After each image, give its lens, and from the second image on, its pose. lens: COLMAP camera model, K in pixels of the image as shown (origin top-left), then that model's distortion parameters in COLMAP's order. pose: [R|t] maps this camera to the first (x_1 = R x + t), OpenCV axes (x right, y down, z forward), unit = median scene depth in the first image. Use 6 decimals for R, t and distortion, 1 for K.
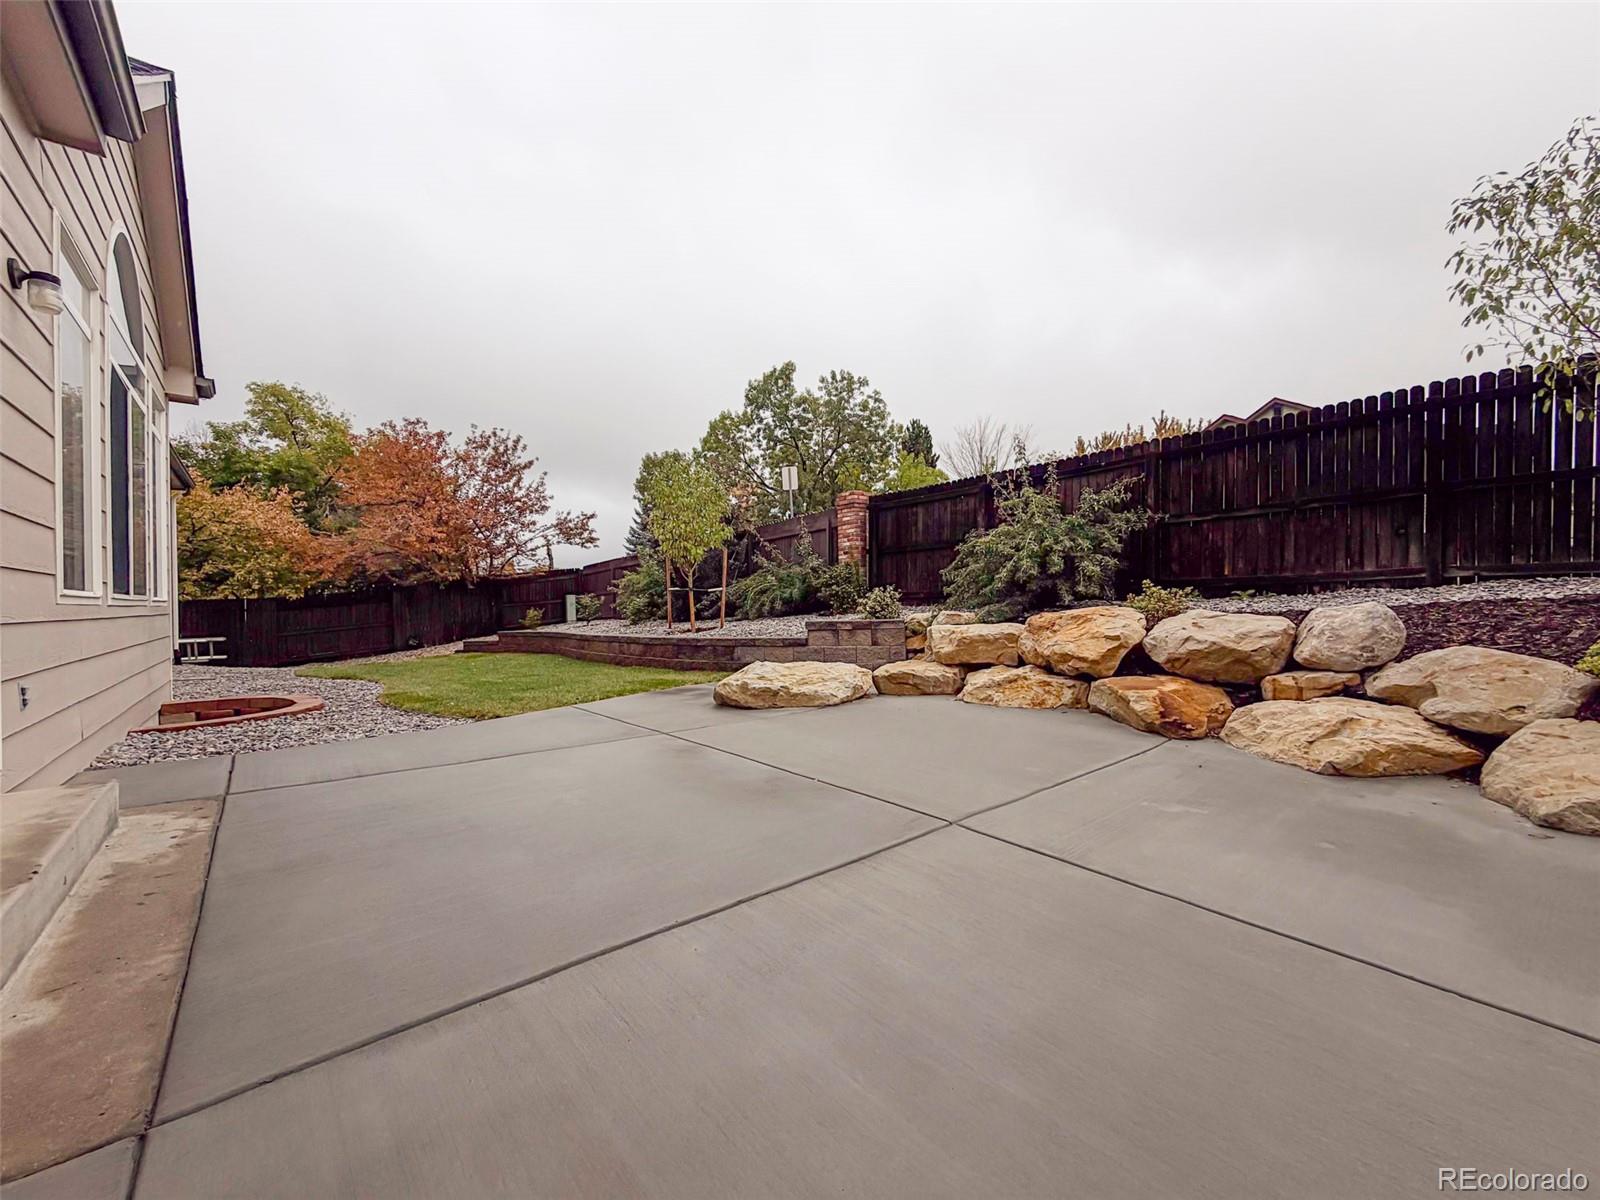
lens RADIAL K [[632.6, 0, 800.0], [0, 632.6, 600.0], [0, 0, 1]] dist [-0.000402, 0.000017]
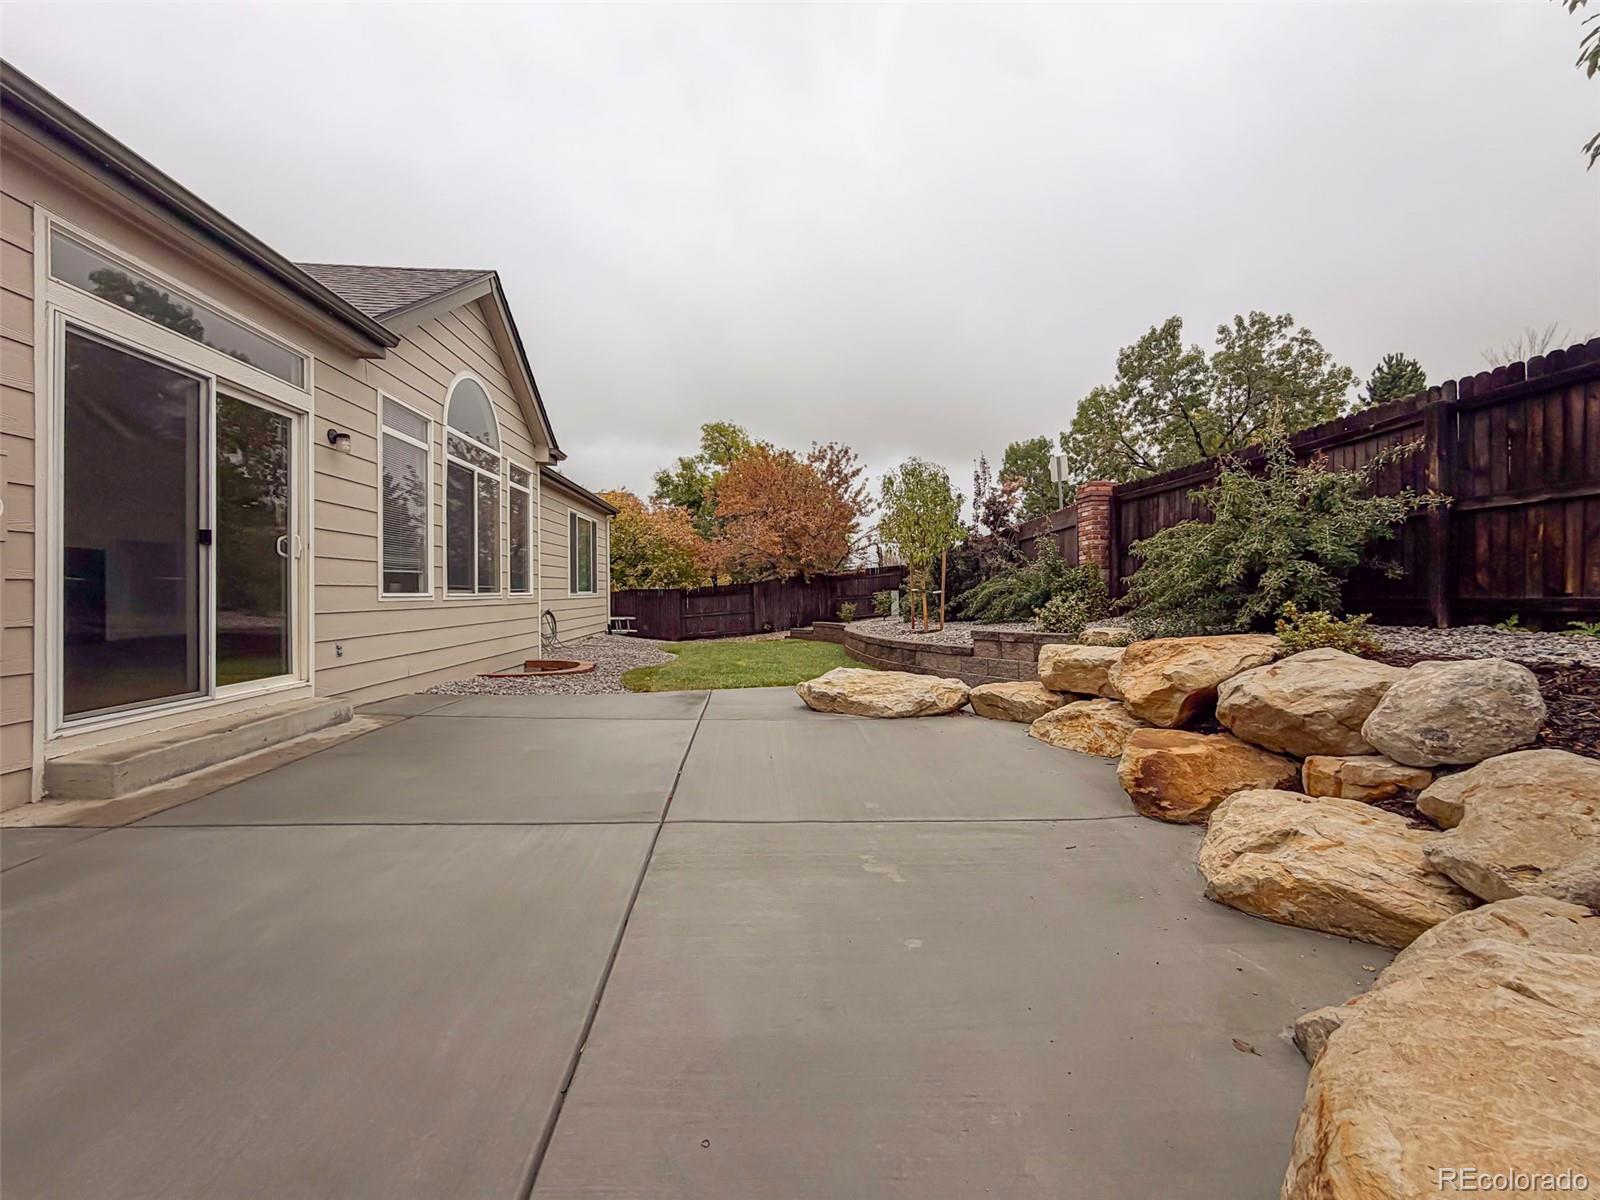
lens RADIAL K [[643.7, 0, 799.2], [0, 643.7, 593.0], [0, 0, 1]] dist [0.002737, -0.000093]
pose [[0.816634, 0.022885, -0.576702, 0.152293], [-0.022490, 0.999716, 0.007825, -0.010177], [0.576718, 0.006580, 0.816917, 0.026950]]
